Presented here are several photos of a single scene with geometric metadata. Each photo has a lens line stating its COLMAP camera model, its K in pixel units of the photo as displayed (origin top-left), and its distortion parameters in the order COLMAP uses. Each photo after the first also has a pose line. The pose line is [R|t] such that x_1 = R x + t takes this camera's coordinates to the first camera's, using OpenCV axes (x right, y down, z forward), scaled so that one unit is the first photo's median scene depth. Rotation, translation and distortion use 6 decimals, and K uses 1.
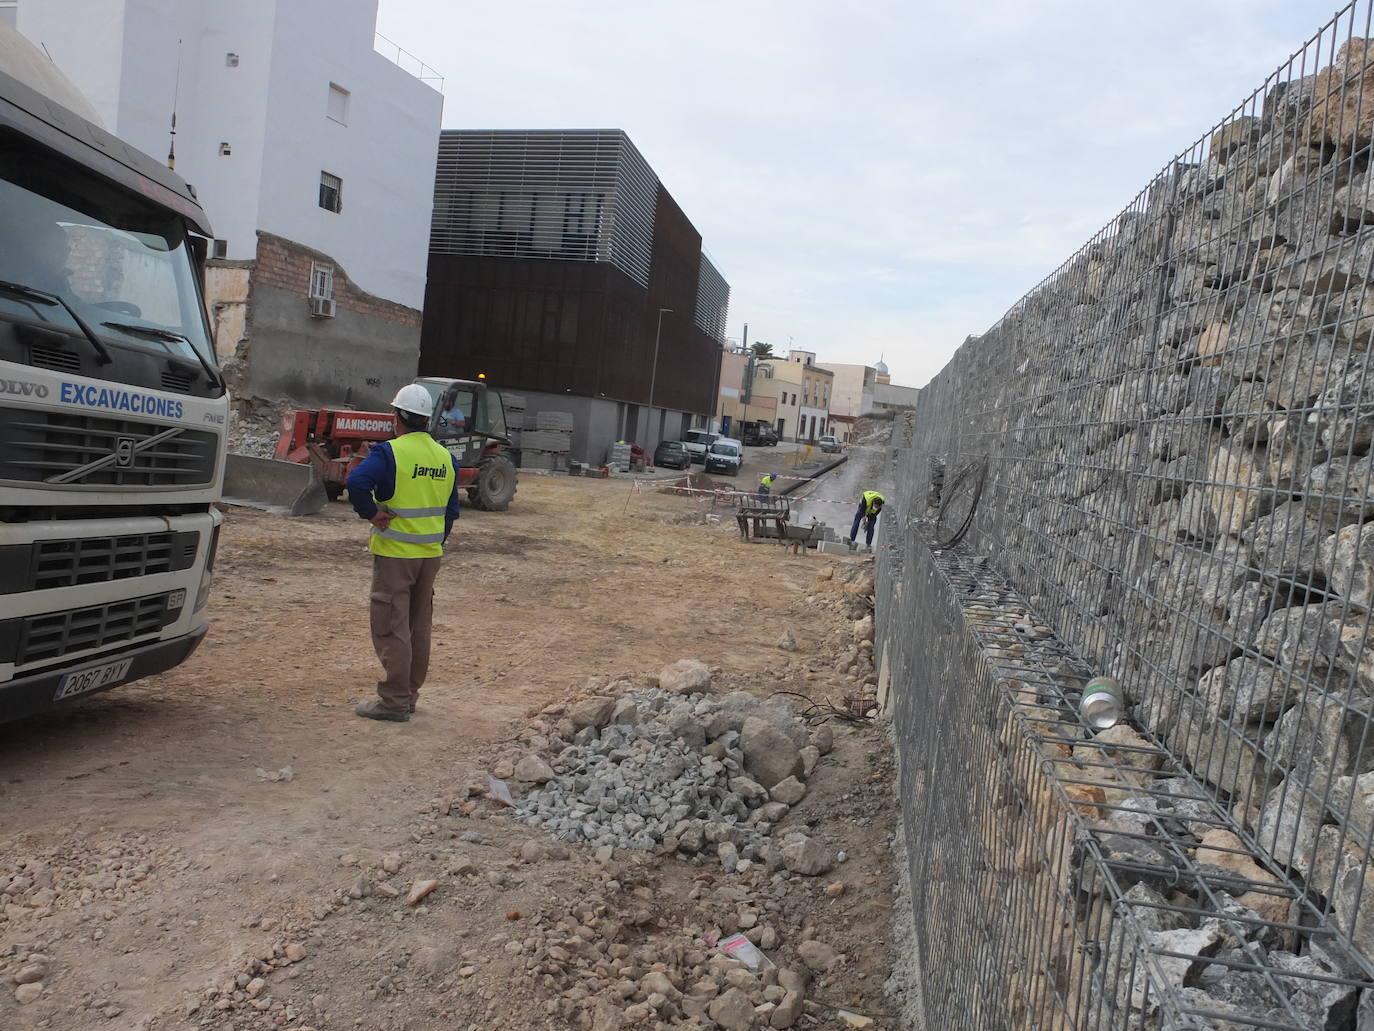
lens RADIAL K [[1026.1, 0, 755.3], [0, 1026.1, 515.7], [0, 0, 1]] dist [-0.068761, 0.053767]
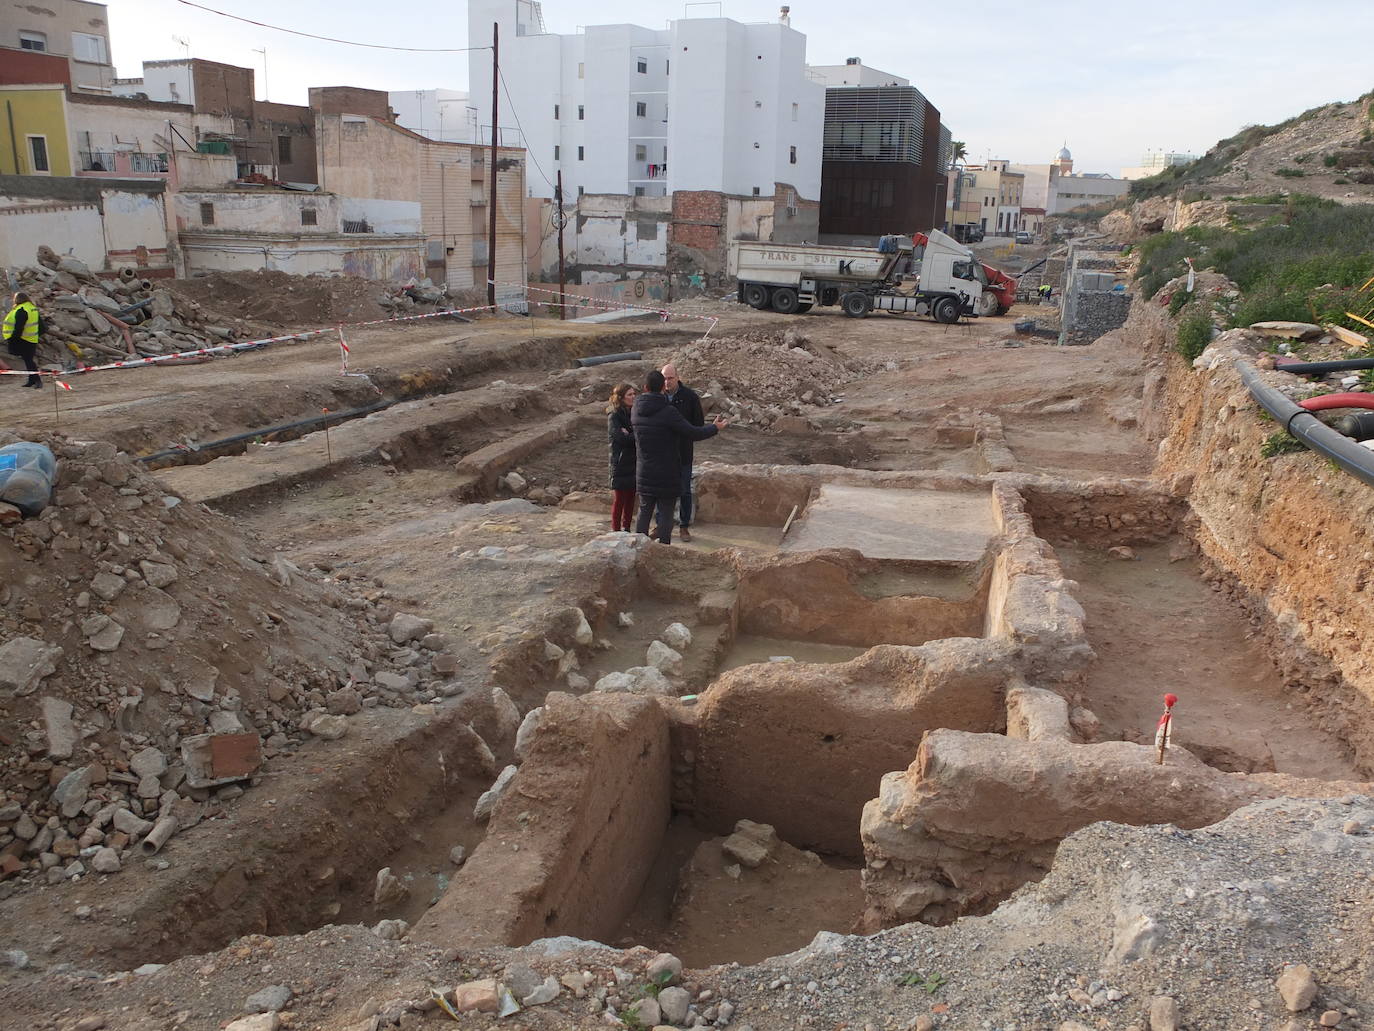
lens RADIAL K [[1067.1, 0, 708.2], [0, 1067.1, 514.0], [0, 0, 1]] dist [-0.069117, 0.059278]
pose [[0.977601, -0.033307, -0.207813, -0.126429], [0.072746, 0.980015, 0.185142, -0.004811], [0.197493, -0.196113, 0.960487, -1.056112]]
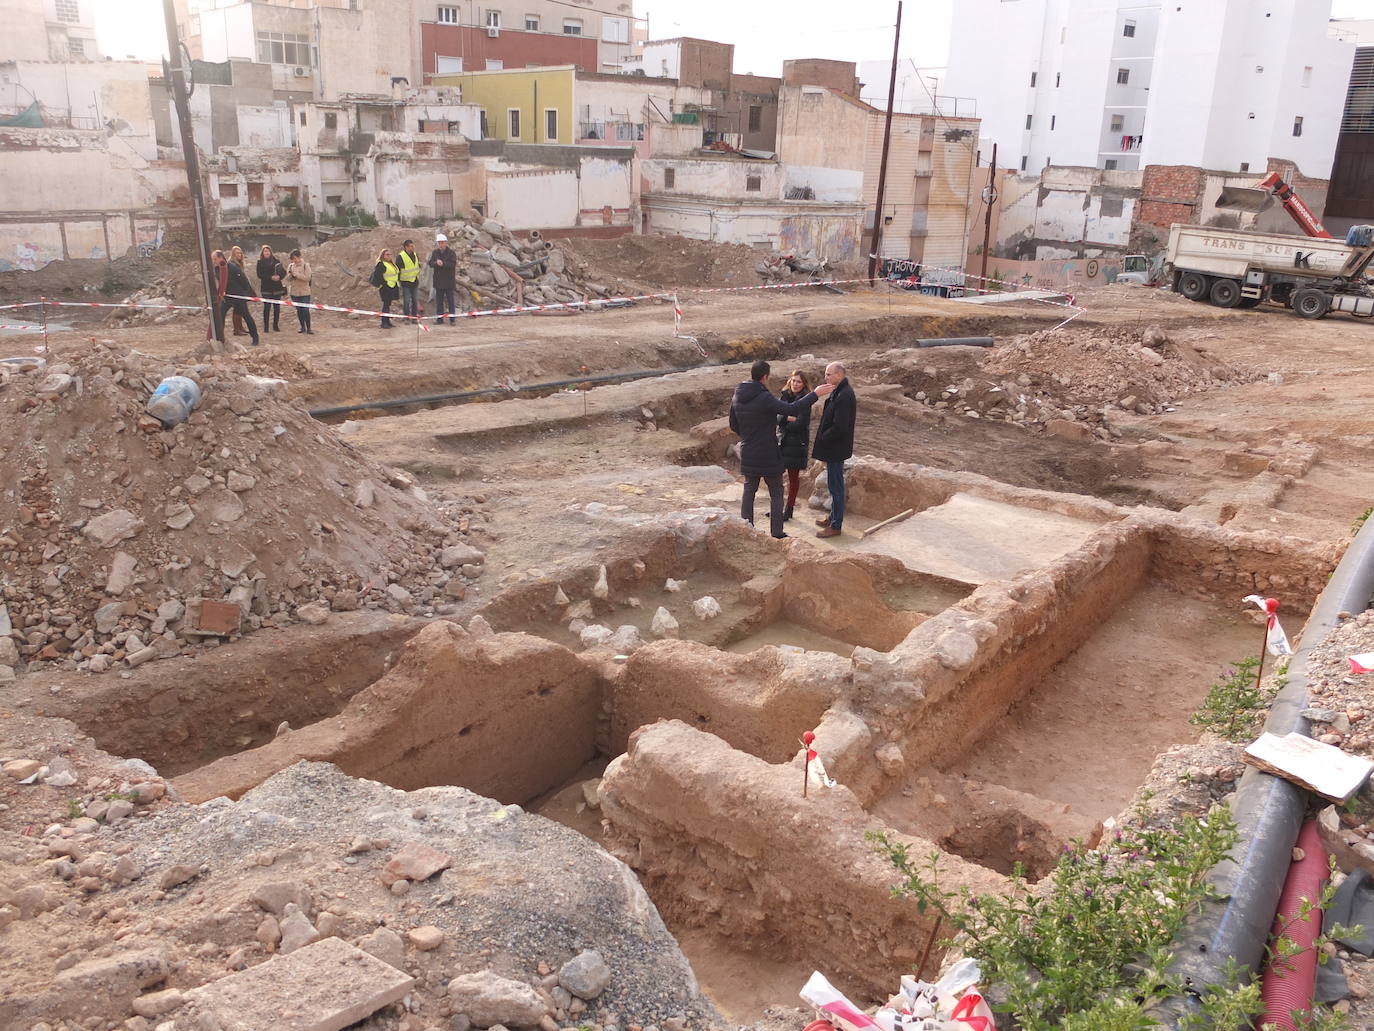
lens RADIAL K [[1066.5, 0, 681.3], [0, 1066.5, 517.4], [0, 0, 1]] dist [-0.079002, 0.048486]
pose [[0.780826, 0.116238, -0.613841, -0.040855], [0.011560, 0.979683, 0.200219, -0.007694], [0.624642, -0.163433, 0.763618, -1.033874]]
